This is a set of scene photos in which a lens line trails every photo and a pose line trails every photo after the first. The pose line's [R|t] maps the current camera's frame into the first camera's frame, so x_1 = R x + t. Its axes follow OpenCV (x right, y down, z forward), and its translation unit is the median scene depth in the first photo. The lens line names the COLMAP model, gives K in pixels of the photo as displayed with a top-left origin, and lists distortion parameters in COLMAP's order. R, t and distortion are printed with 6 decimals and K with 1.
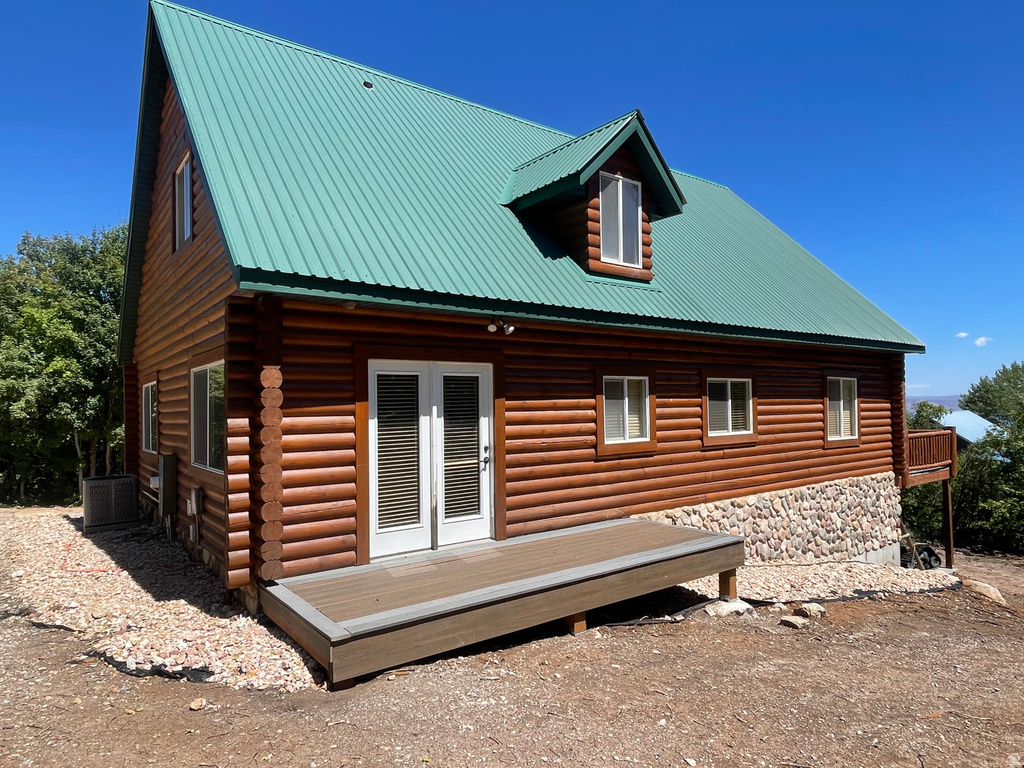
lens RADIAL K [[633.1, 0, 512.0], [0, 633.1, 384.0], [0, 0, 1]] dist [0.000037, -0.001850]
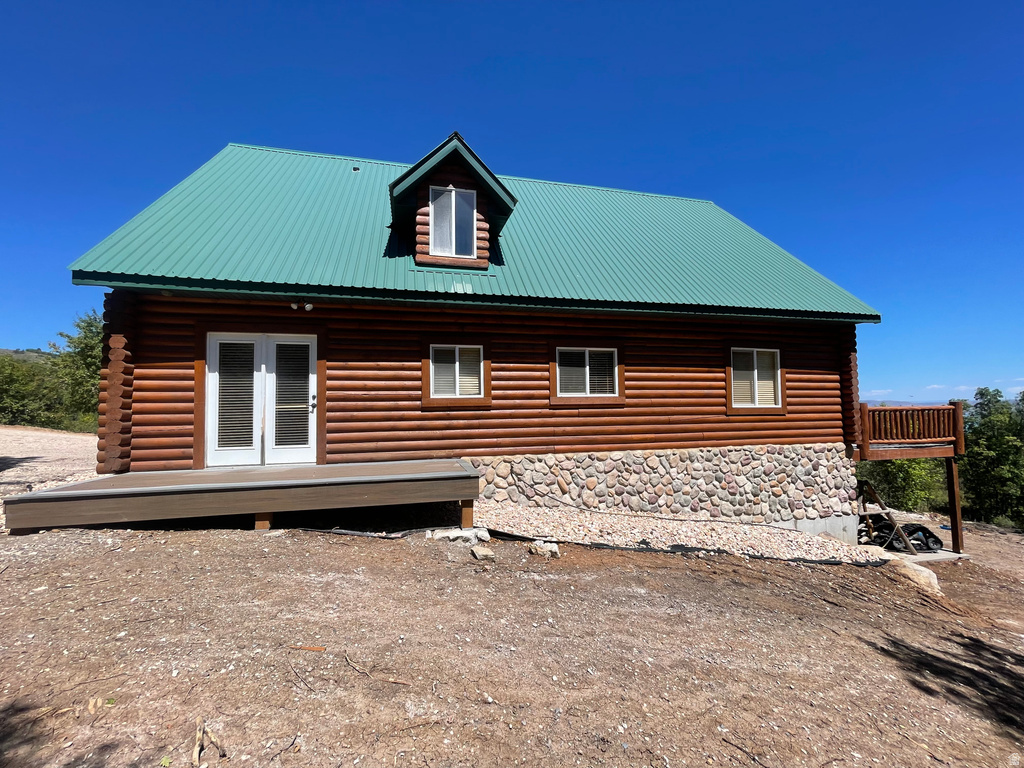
lens RADIAL K [[415.8, 0, 512.0], [0, 415.8, 384.0], [0, 0, 1]] dist [0.000026, 0.000084]
pose [[0.914547, -0.019635, -0.404002, 0.525308], [0.011582, 0.999683, -0.022369, 0.072658], [0.404313, 0.015779, 0.914485, 0.254299]]
